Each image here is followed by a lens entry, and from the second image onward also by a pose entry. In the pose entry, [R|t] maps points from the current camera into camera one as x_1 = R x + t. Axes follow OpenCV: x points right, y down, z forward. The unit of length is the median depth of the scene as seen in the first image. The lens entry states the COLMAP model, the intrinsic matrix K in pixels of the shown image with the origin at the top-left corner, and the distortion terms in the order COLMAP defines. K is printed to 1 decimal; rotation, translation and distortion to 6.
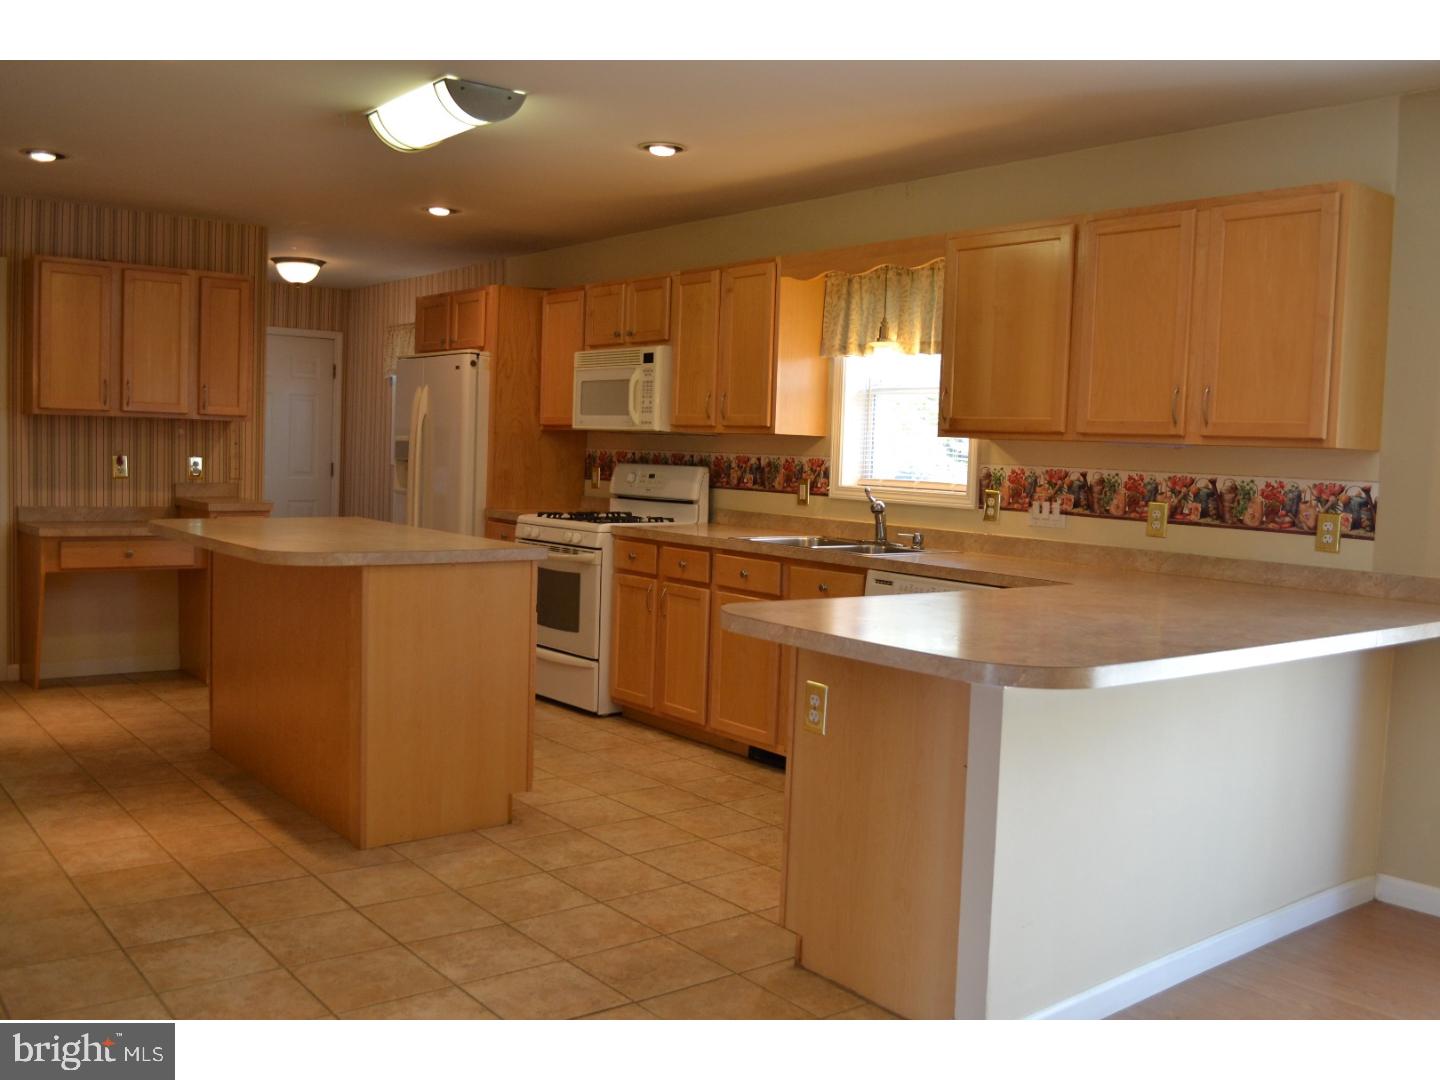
lens RADIAL K [[1280.1, 0, 710.8], [0, 1280.1, 538.2], [0, 0, 1]] dist [-0.076939, 0.013743]
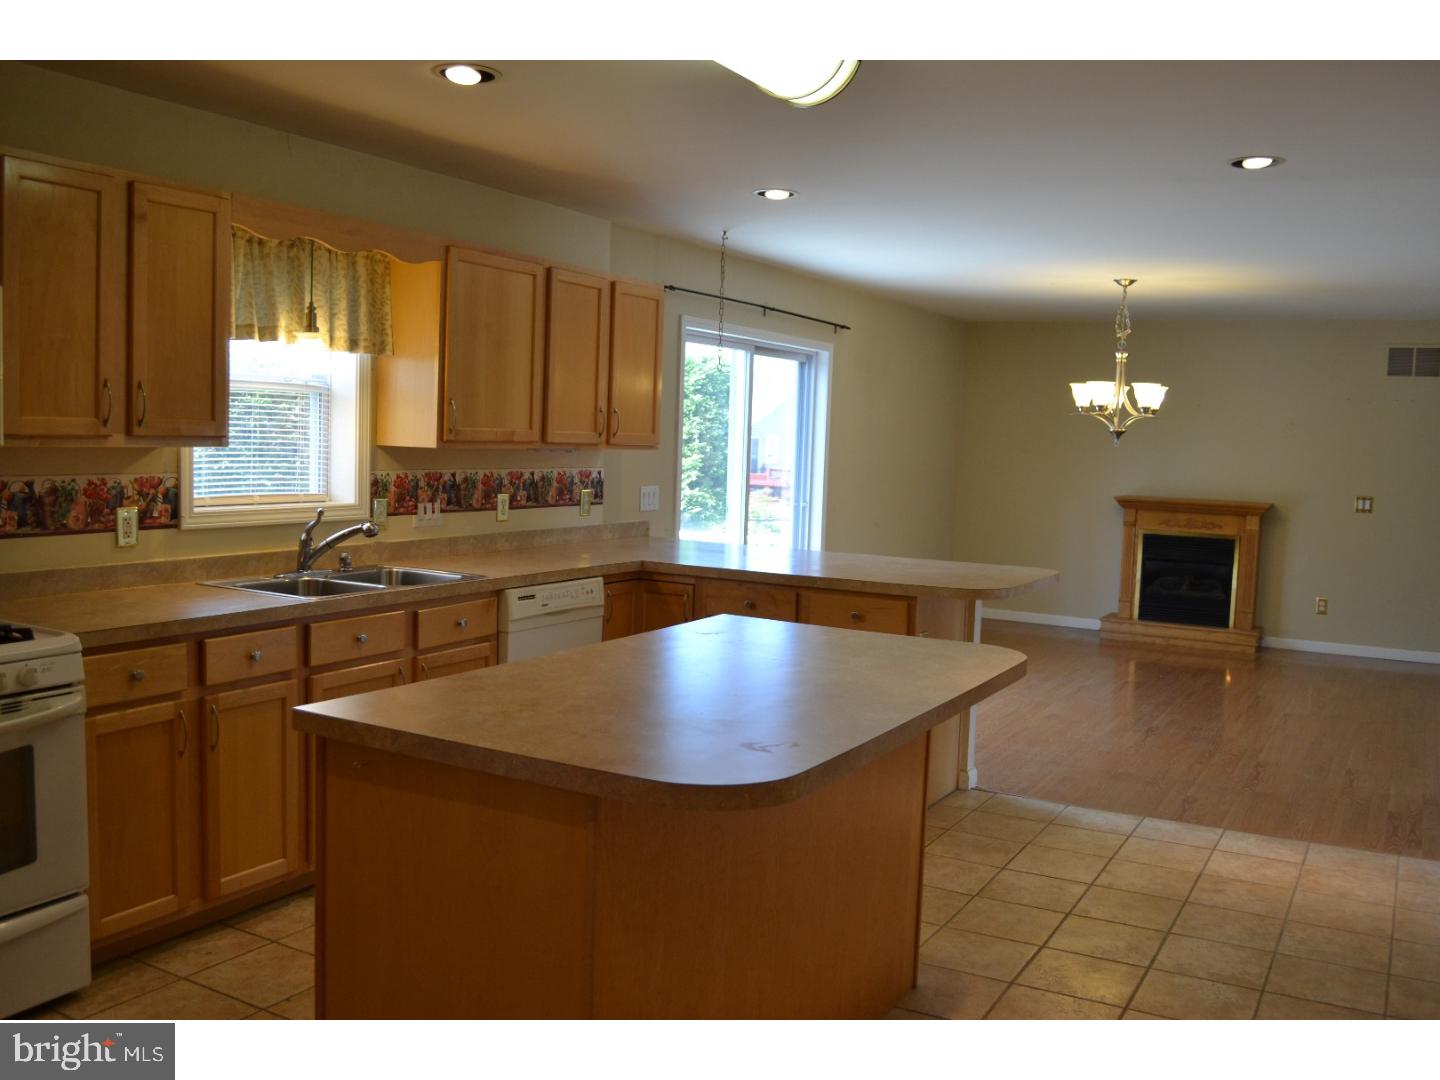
lens RADIAL K [[1280.1, 0, 710.8], [0, 1280.1, 538.2], [0, 0, 1]] dist [-0.076939, 0.013743]
pose [[-0.374408, -0.126702, 0.918567, -0.808769], [0.017714, 0.989463, 0.143701, -0.148867], [-0.927095, 0.070074, -0.368218, 1.184489]]
